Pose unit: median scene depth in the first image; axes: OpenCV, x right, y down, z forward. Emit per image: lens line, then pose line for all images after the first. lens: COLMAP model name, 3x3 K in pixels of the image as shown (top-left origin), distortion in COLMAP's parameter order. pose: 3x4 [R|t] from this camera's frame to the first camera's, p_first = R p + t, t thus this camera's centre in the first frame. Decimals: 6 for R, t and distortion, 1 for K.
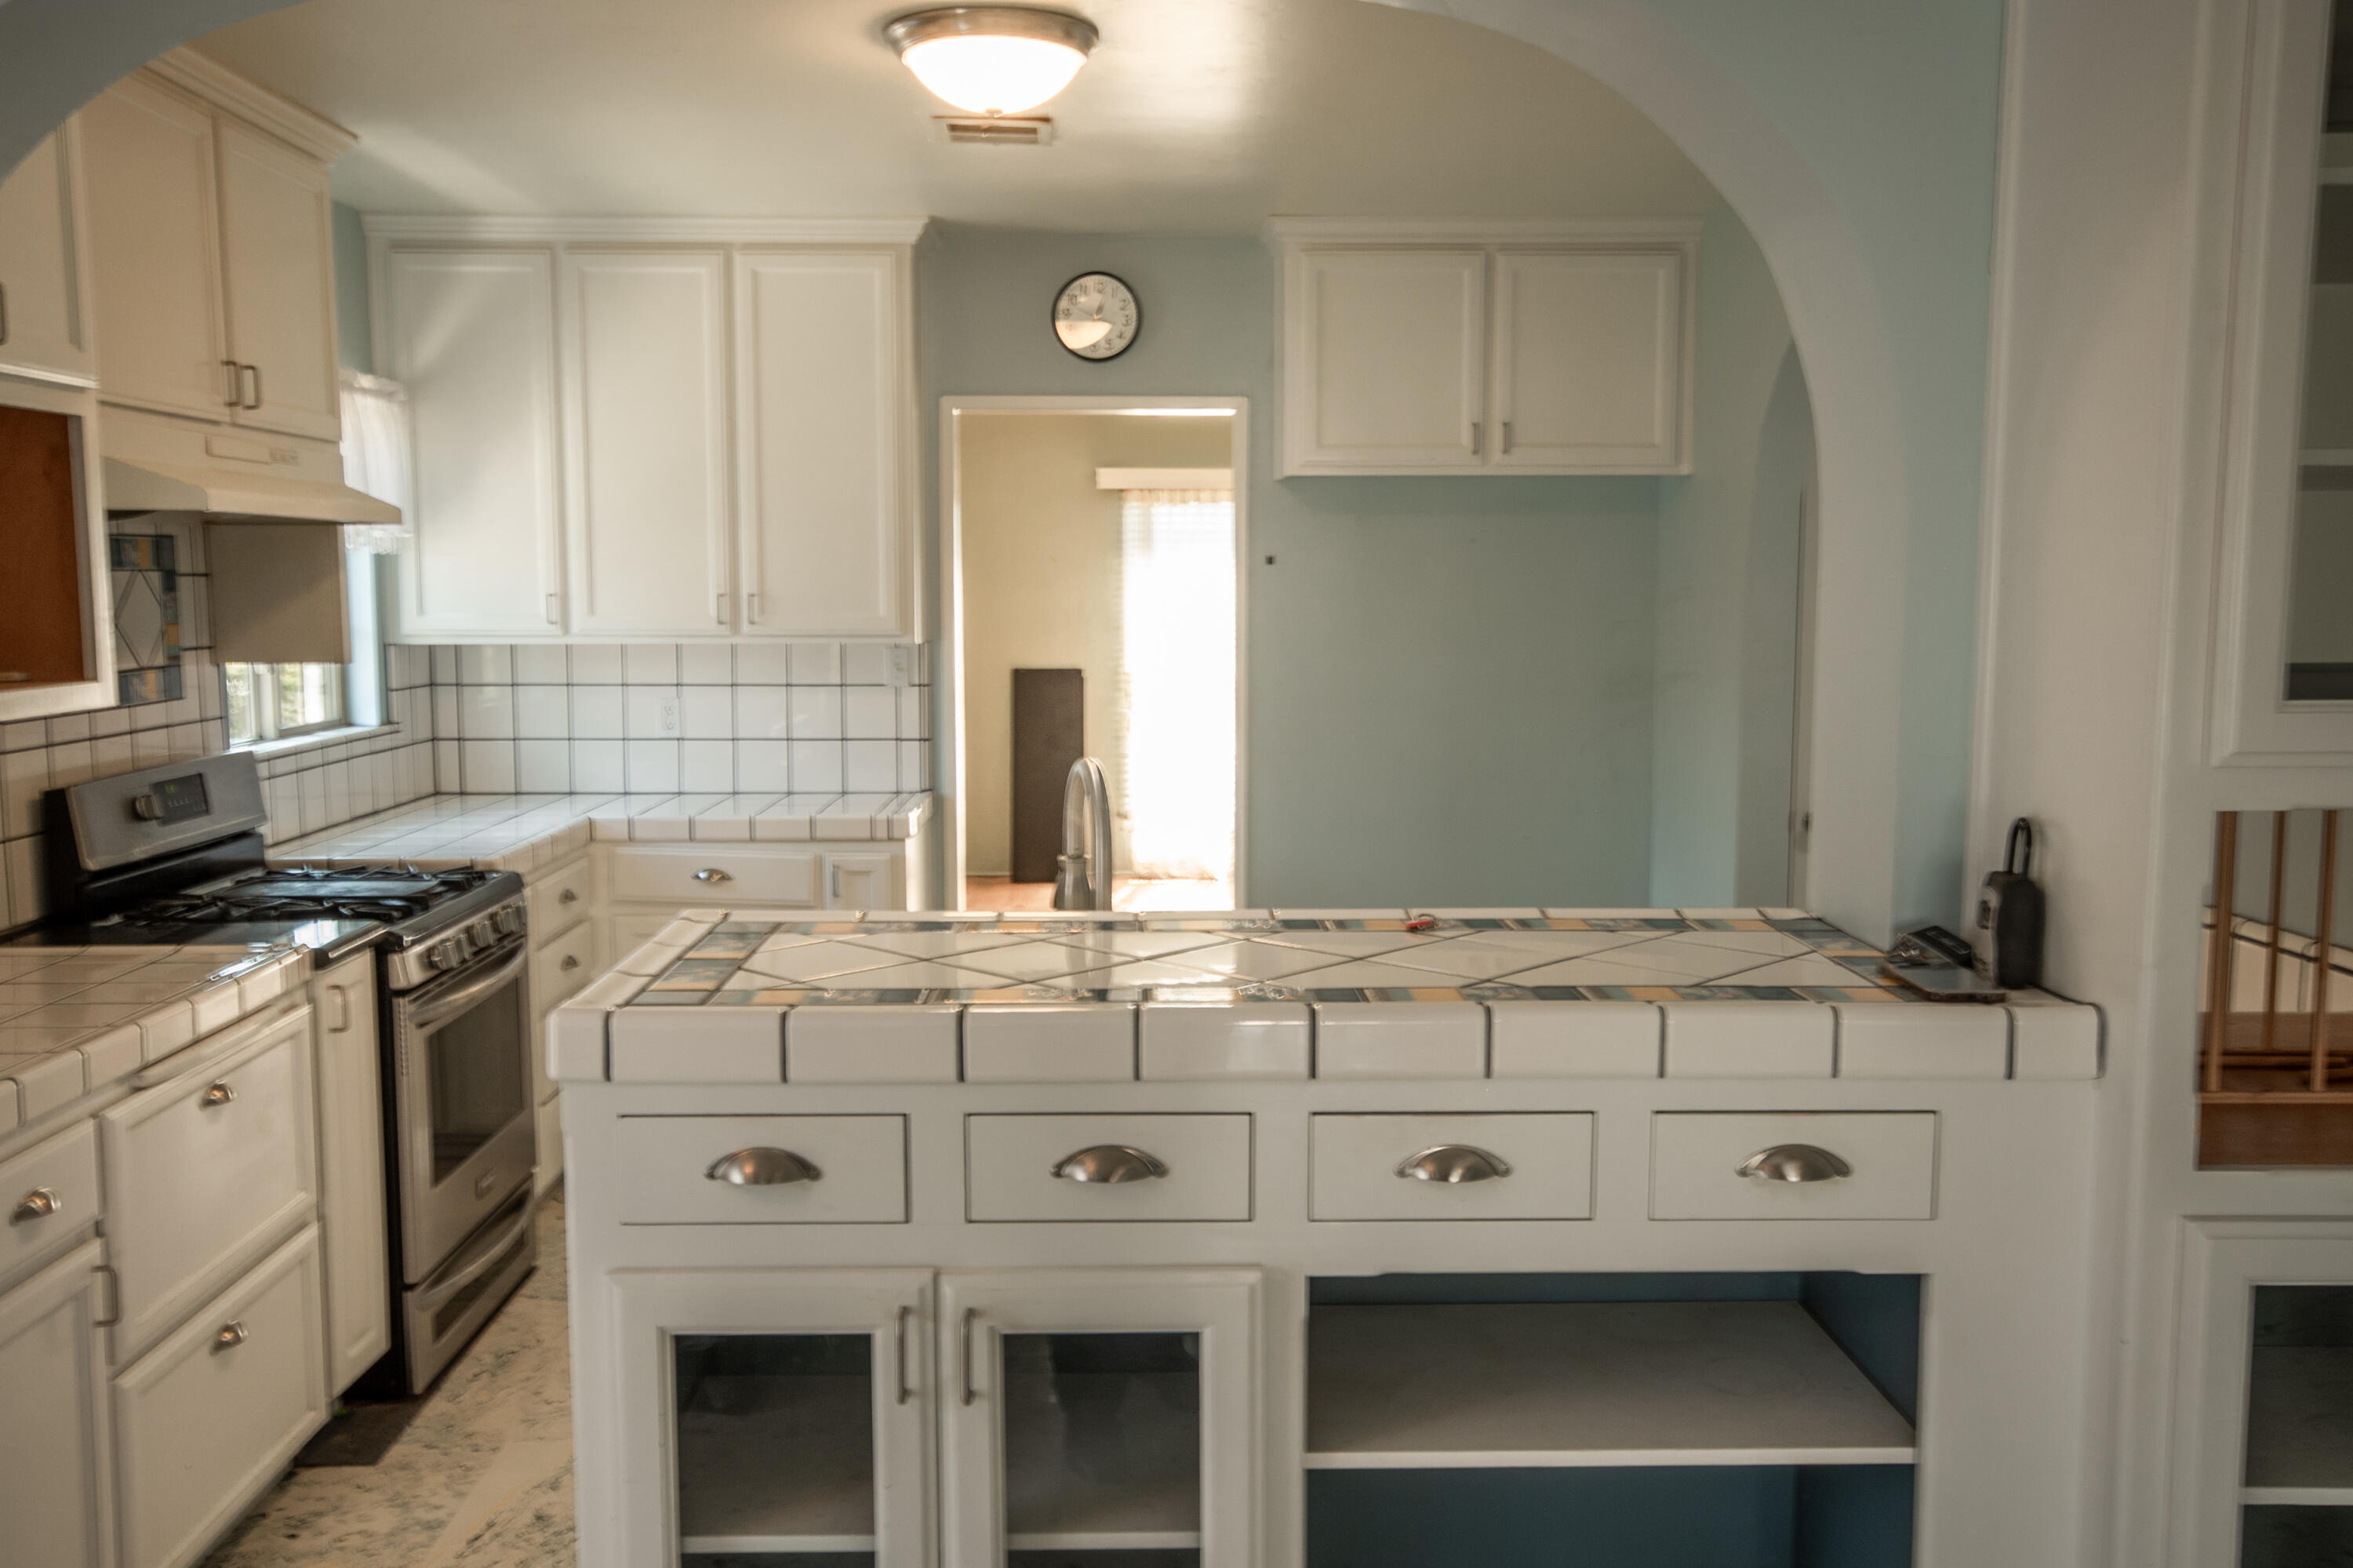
lens RADIAL K [[1978.7, 0, 1161.7], [0, 1978.7, 773.5], [0, 0, 1]] dist [0.023885, 0.017854]
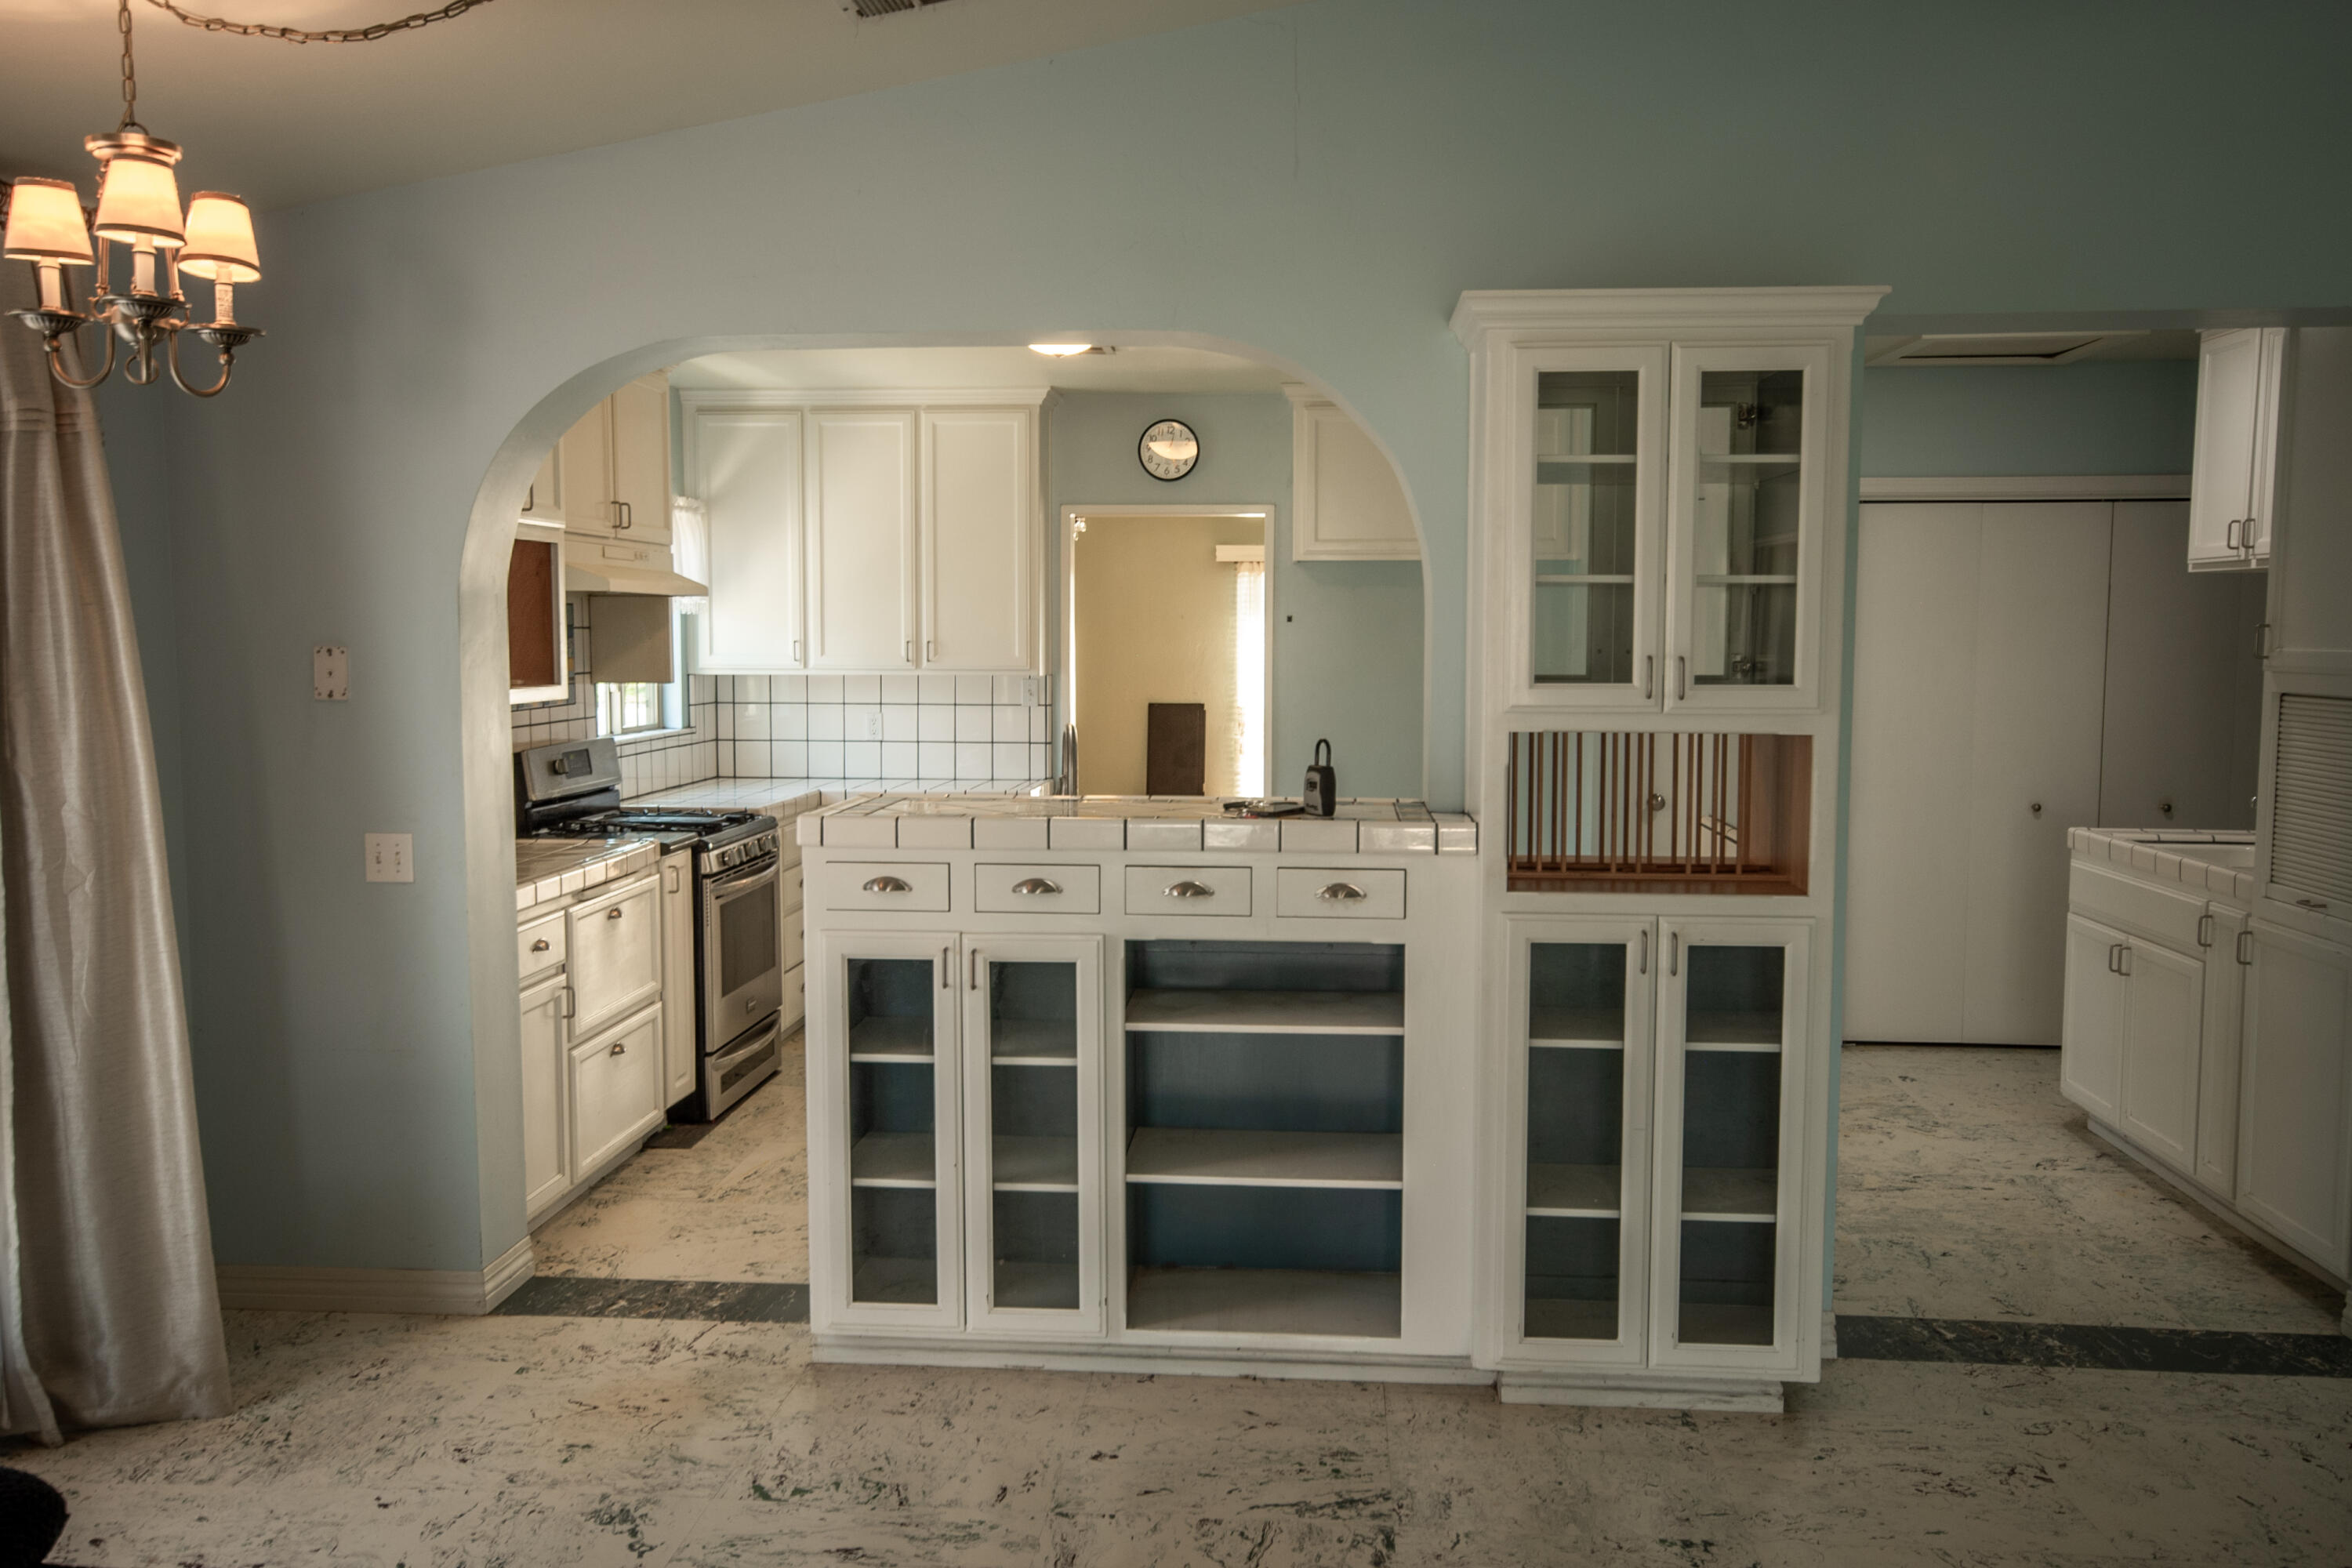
lens RADIAL K [[1977.8, 0, 1193.0], [0, 1977.8, 771.5], [0, 0, 1]] dist [0.023885, 0.017854]
pose [[0.995308, 0.009387, -0.096298, 0.178303], [-0.012109, 0.999542, -0.027720, 0.060724], [0.095993, 0.028756, 0.994967, -0.600700]]
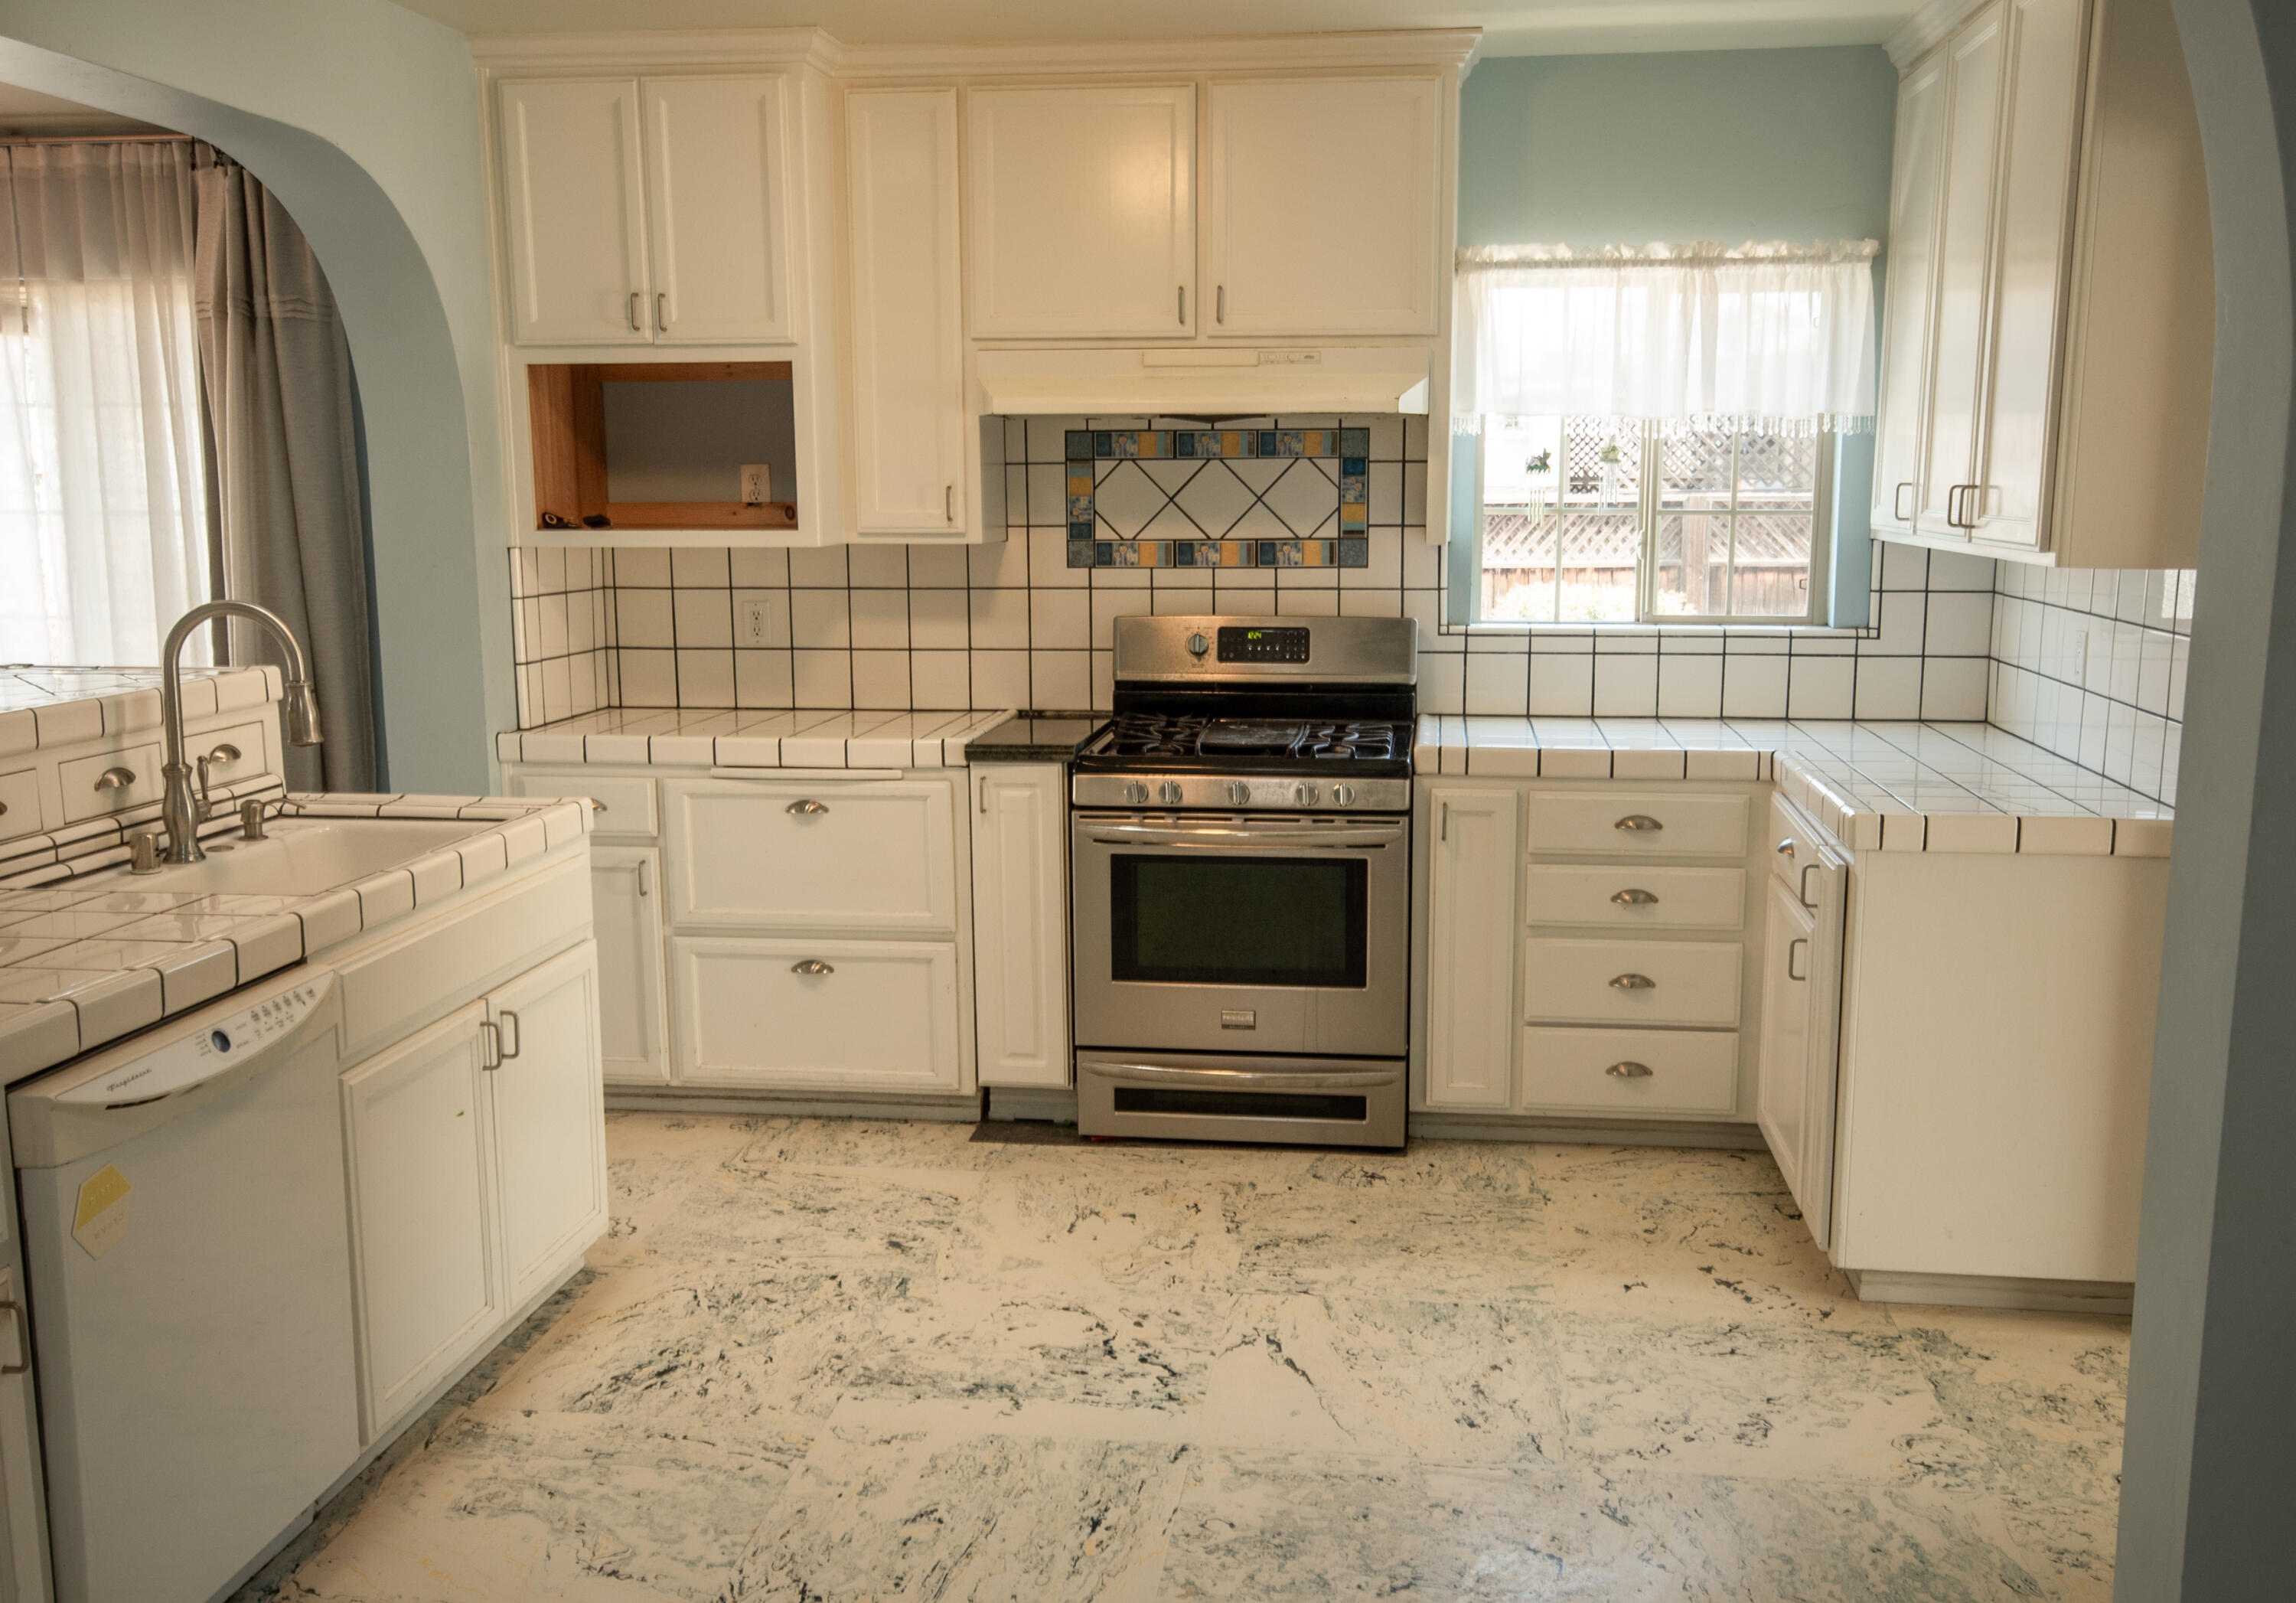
lens RADIAL K [[2059.7, 0, 1151.8], [0, 2059.7, 807.2], [0, 0, 1]] dist [0.011253, 0.002012]
pose [[-0.156288, 0.160106, -0.974649, 0.814027], [-0.095343, 0.979721, 0.176228, -0.113691], [0.983099, 0.120468, -0.137854, 1.180947]]
